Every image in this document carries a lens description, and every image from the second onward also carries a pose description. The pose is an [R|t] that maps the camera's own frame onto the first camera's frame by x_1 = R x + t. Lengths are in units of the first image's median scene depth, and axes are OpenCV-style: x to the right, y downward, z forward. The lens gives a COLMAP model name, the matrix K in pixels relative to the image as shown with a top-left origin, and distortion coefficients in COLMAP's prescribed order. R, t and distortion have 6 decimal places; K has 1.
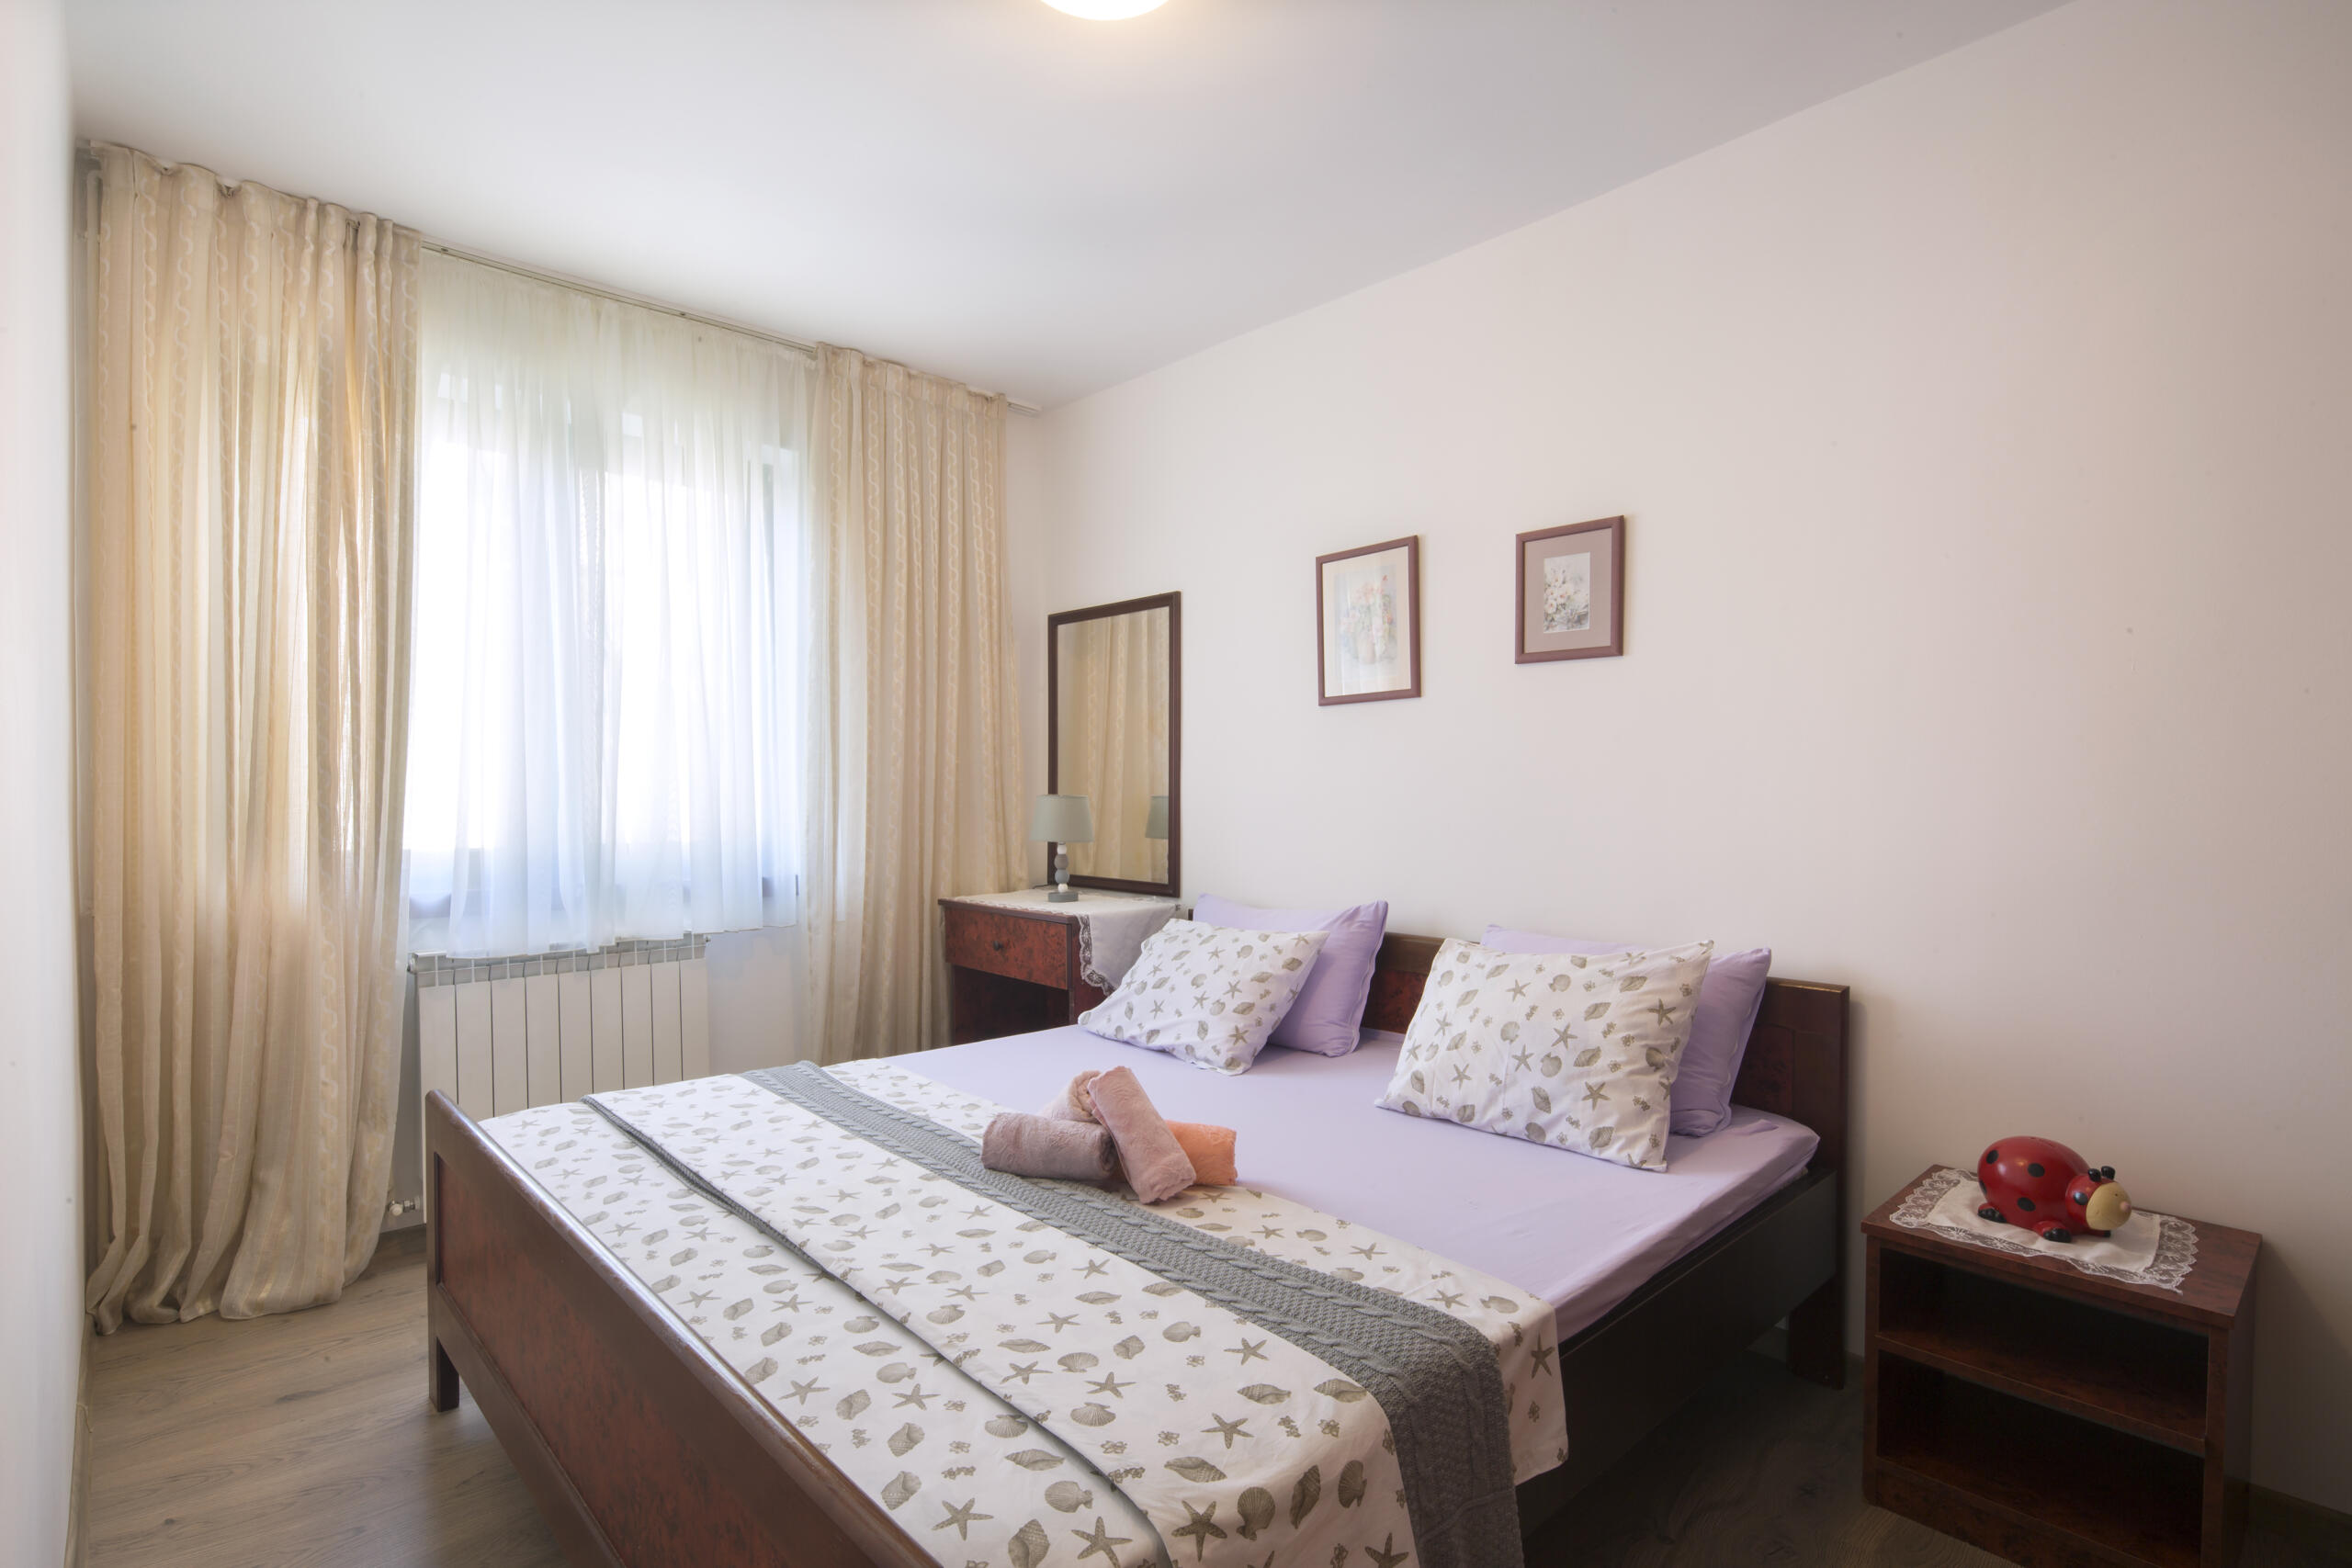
lens RADIAL K [[1127.8, 0, 1167.9], [0, 1127.8, 795.1], [0, 0, 1]] dist [0.003260, -0.000700]
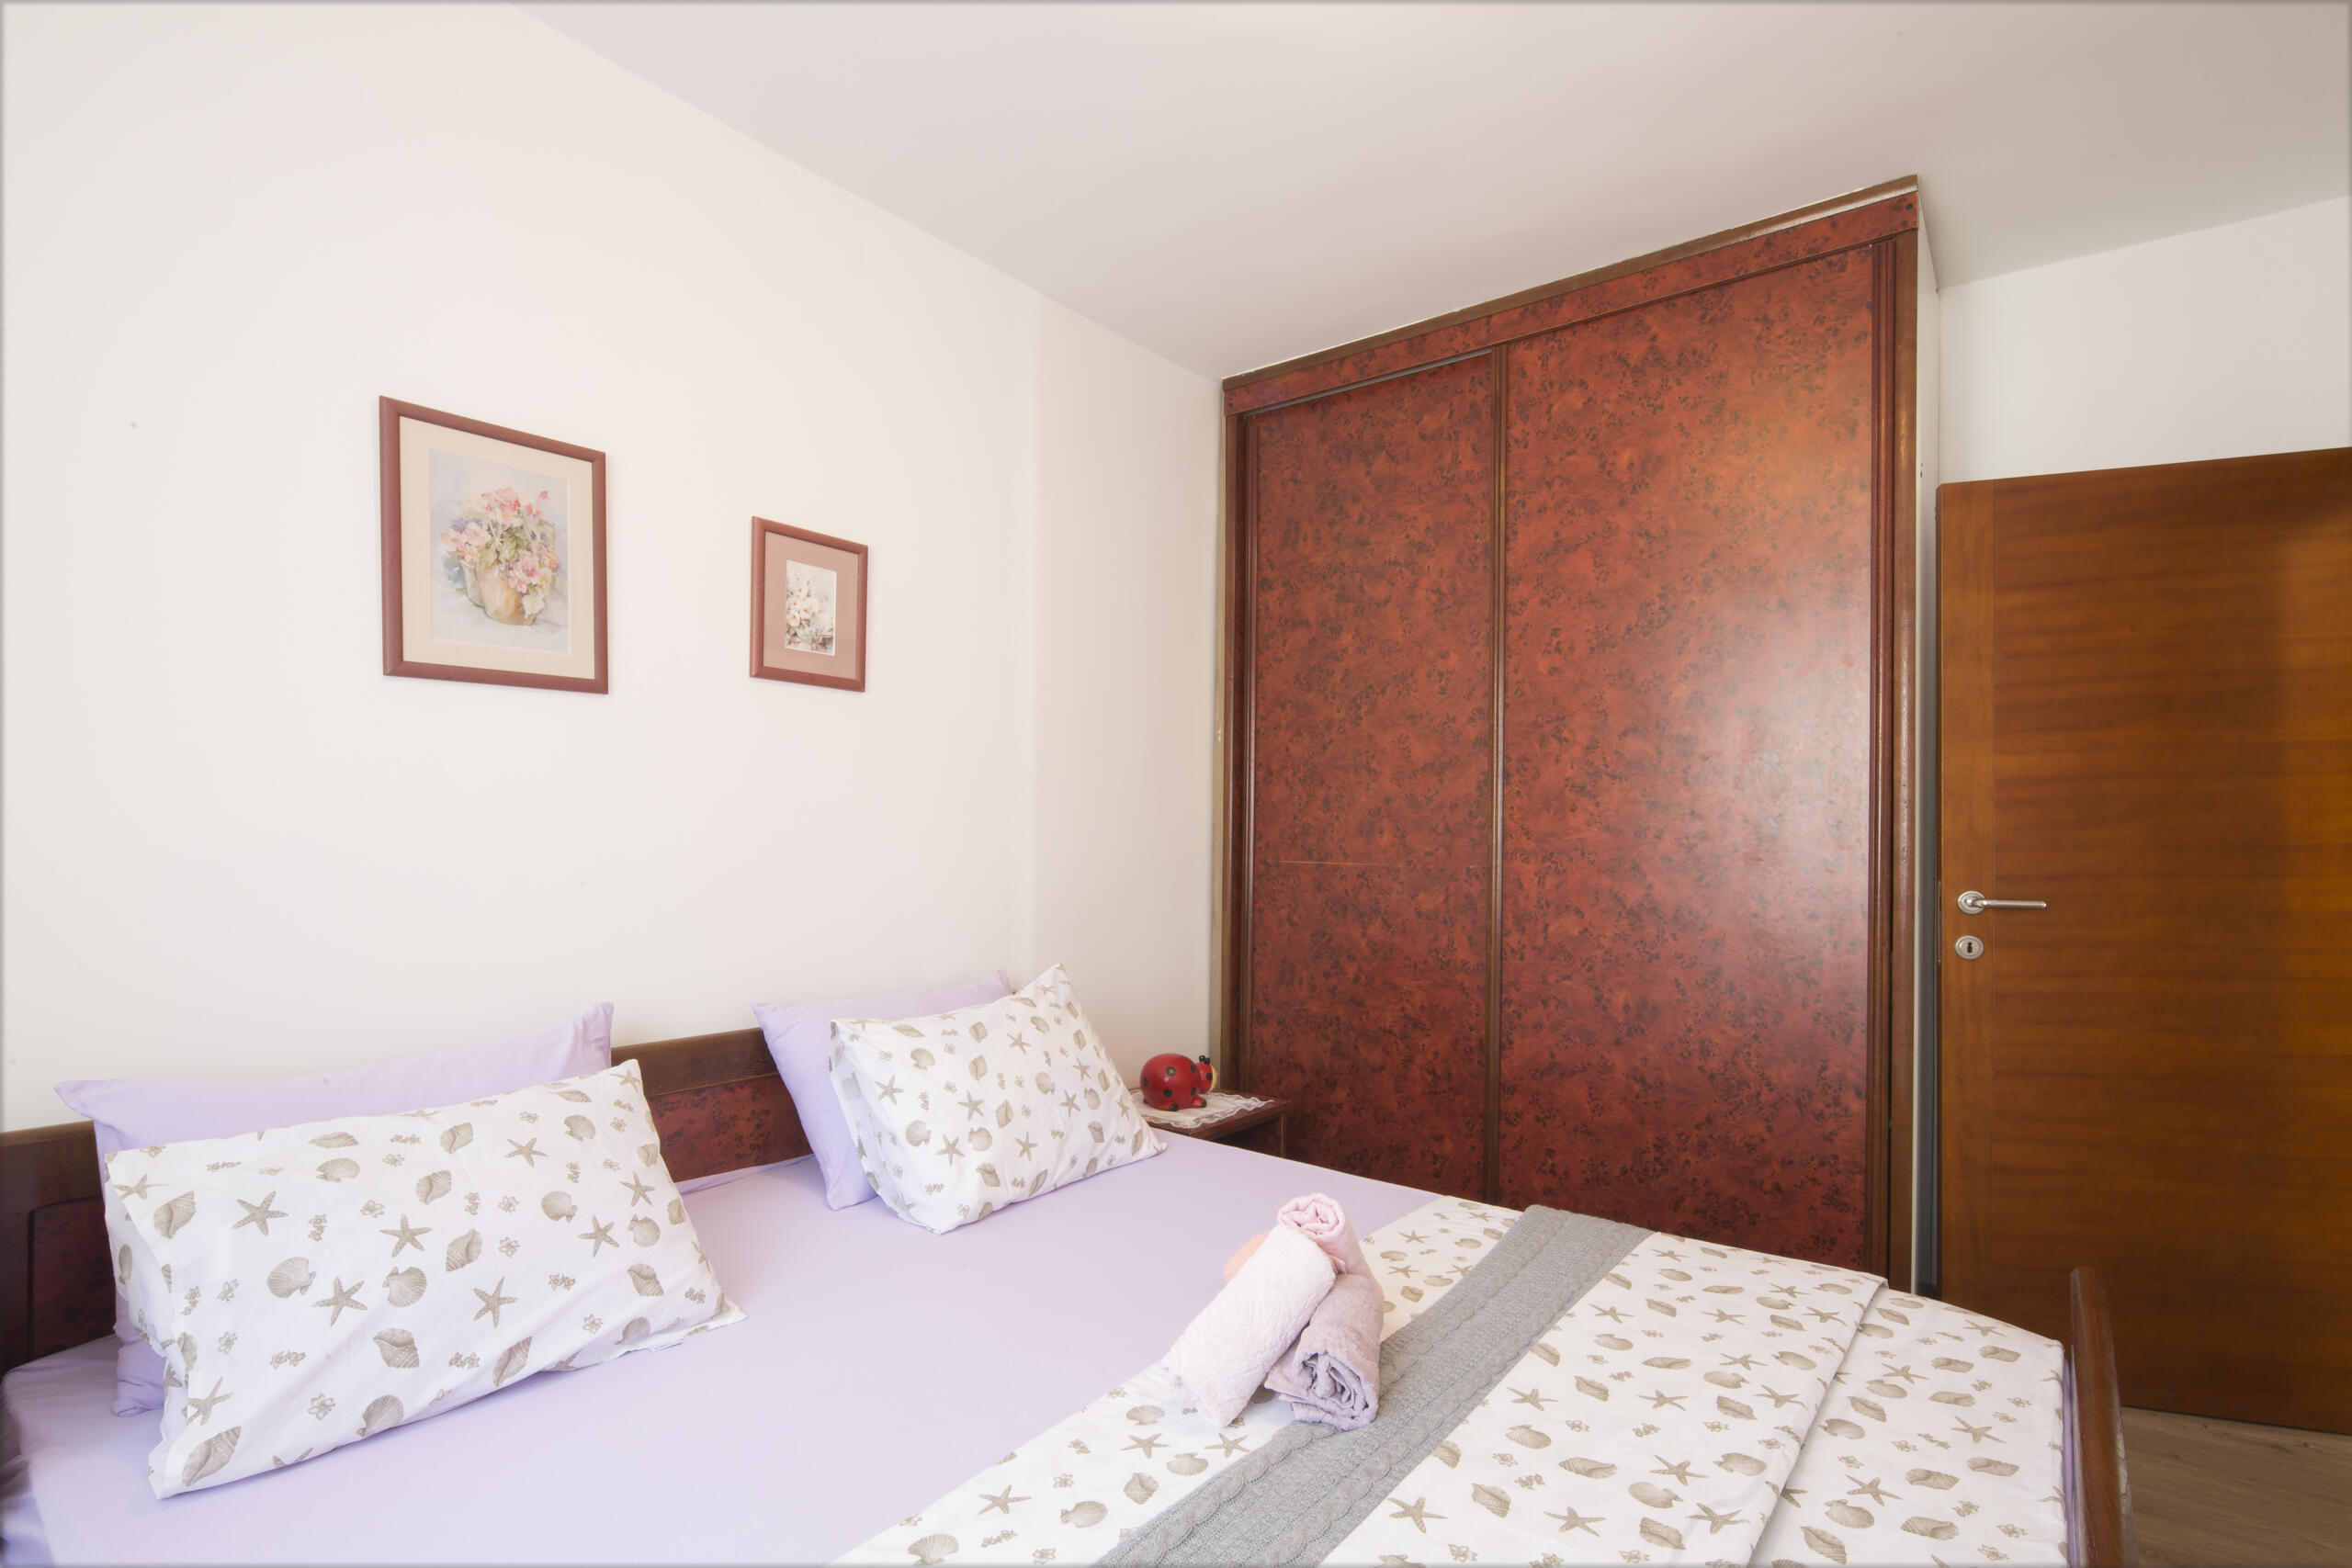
lens RADIAL K [[1127.8, 0, 1175.6], [0, 1127.8, 830.9], [0, 0, 1]] dist [0.003260, -0.000700]
pose [[-0.162585, 0.004177, 0.986686, -0.506906], [0.000566, 0.999991, -0.004140, -0.002394], [-0.986694, -0.000115, -0.162586, 0.787302]]
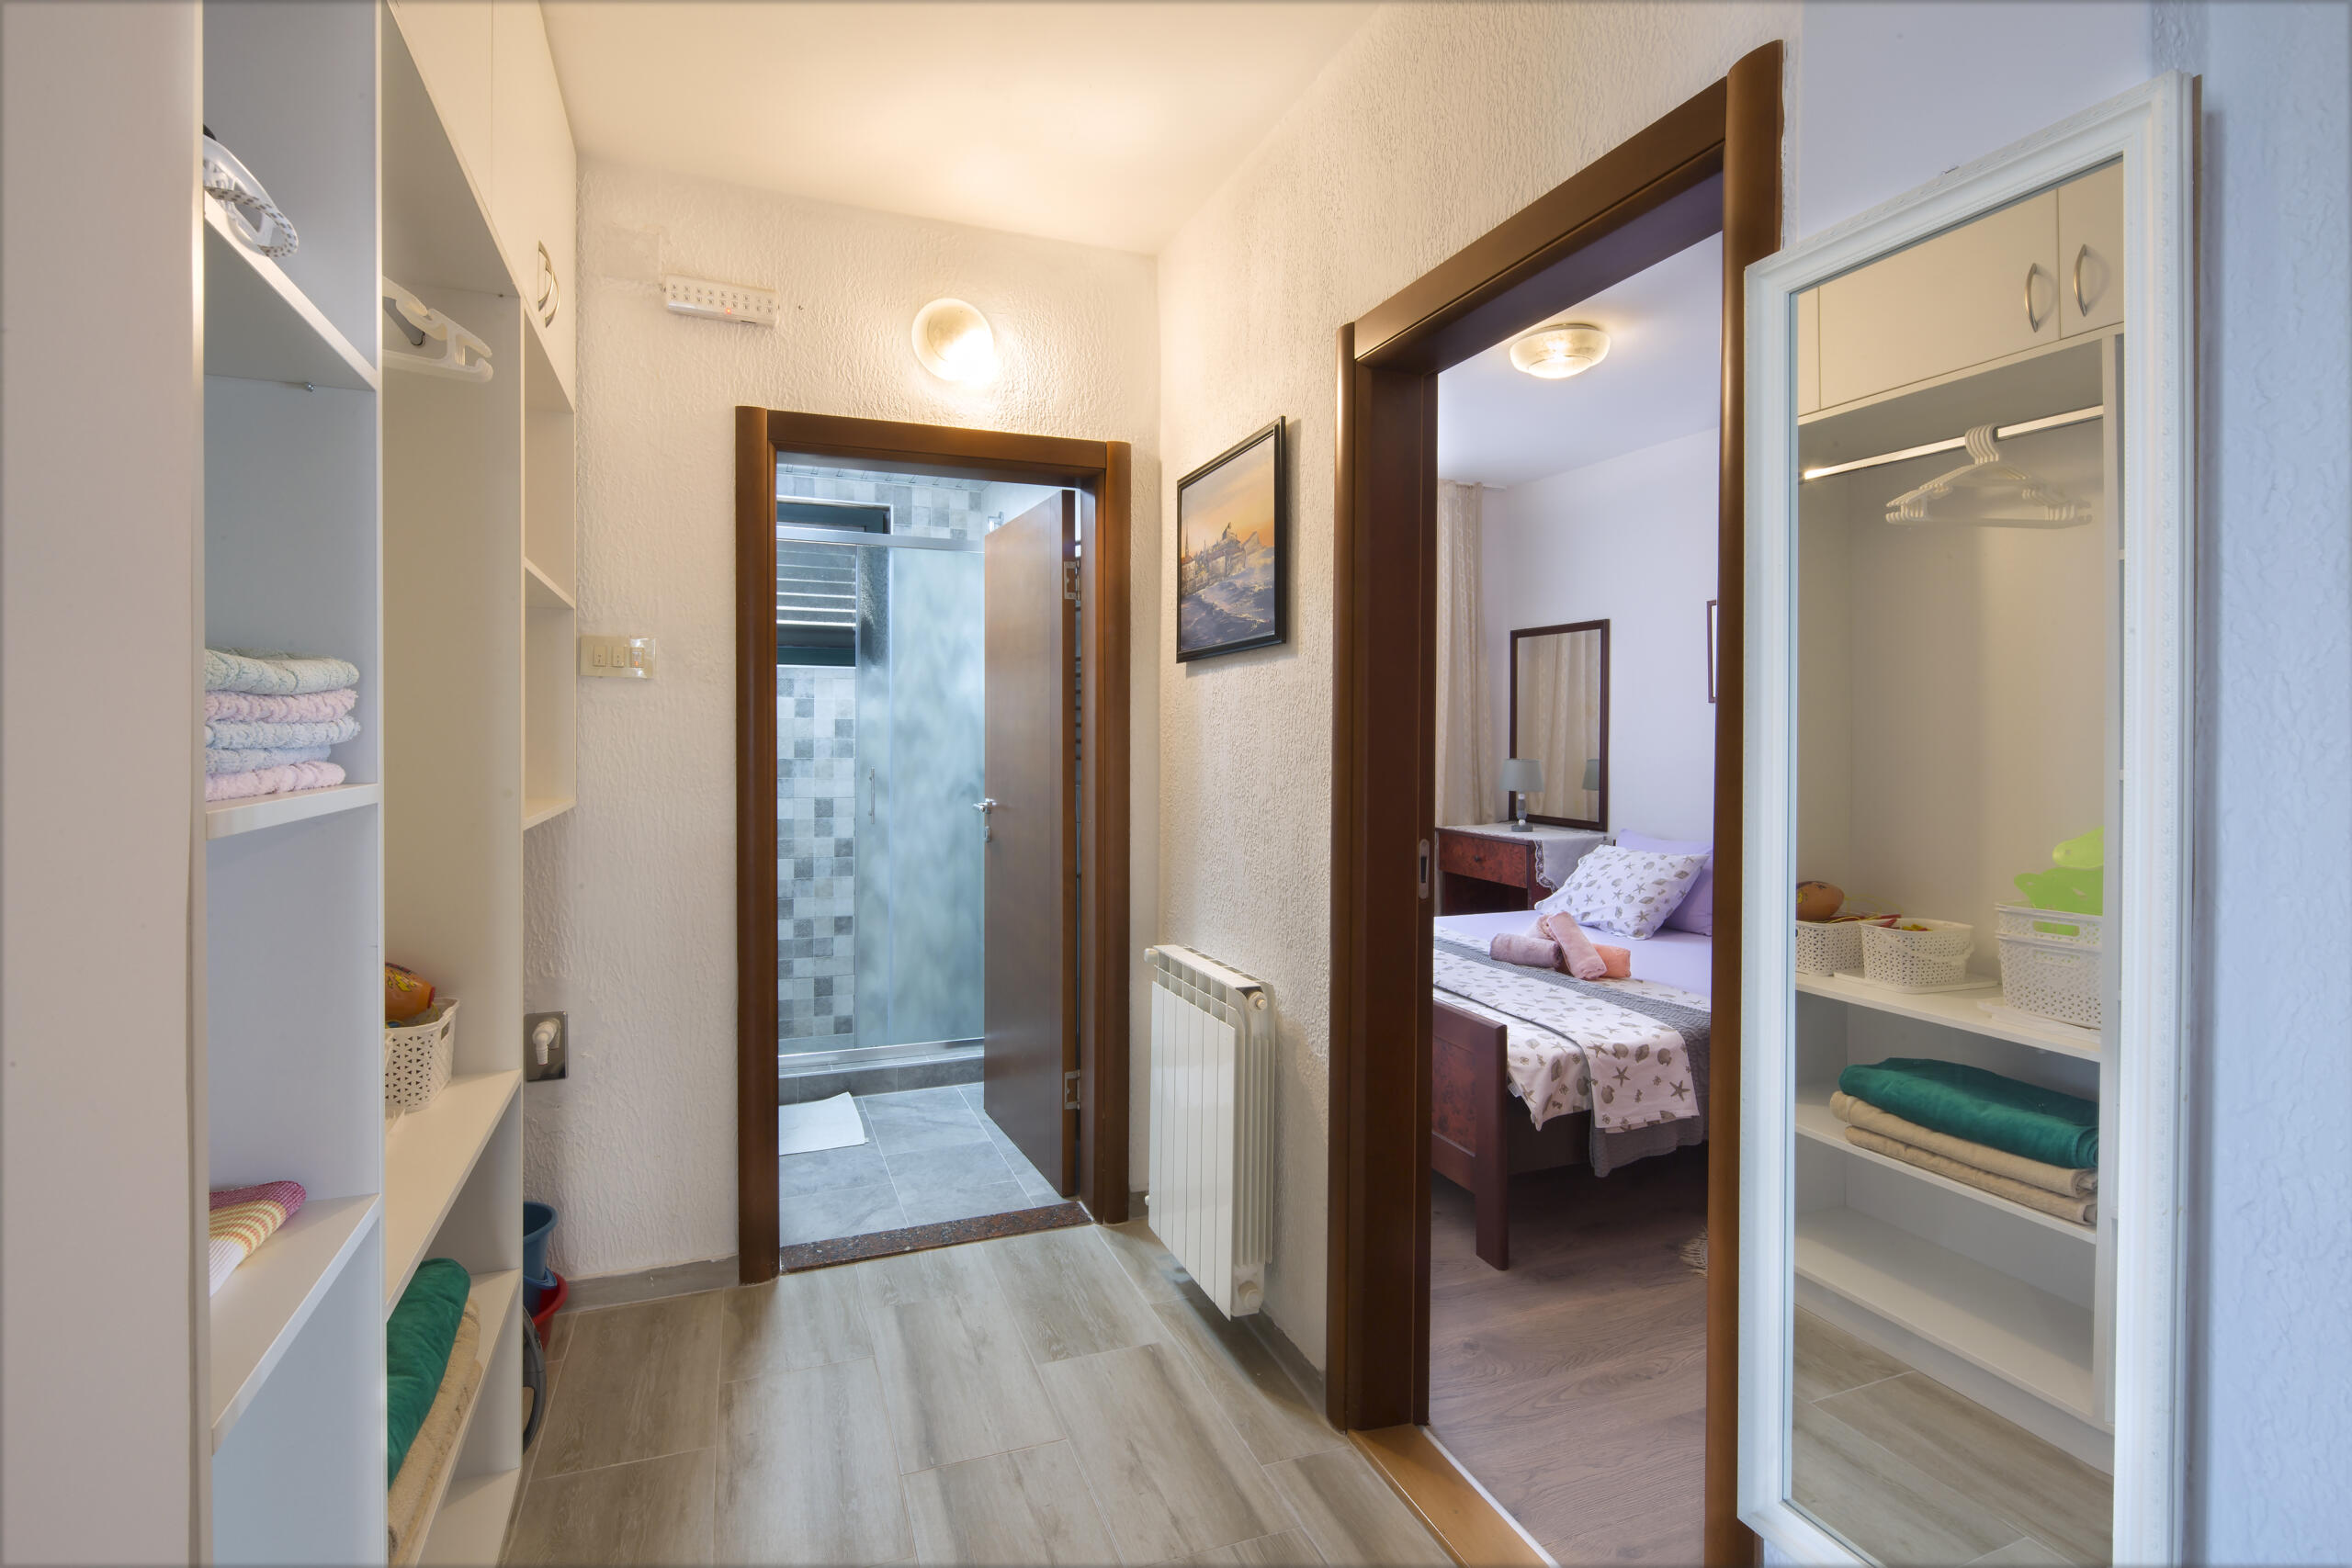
lens RADIAL K [[1127.8, 0, 1156.9], [0, 1127.8, 748.0], [0, 0, 1]] dist [0.003260, -0.000700]
pose [[0.927052, 0.006650, -0.374874, 0.020872], [-0.001776, 0.999909, 0.013345, -0.042169], [0.374929, -0.011705, 0.926980, -0.680194]]
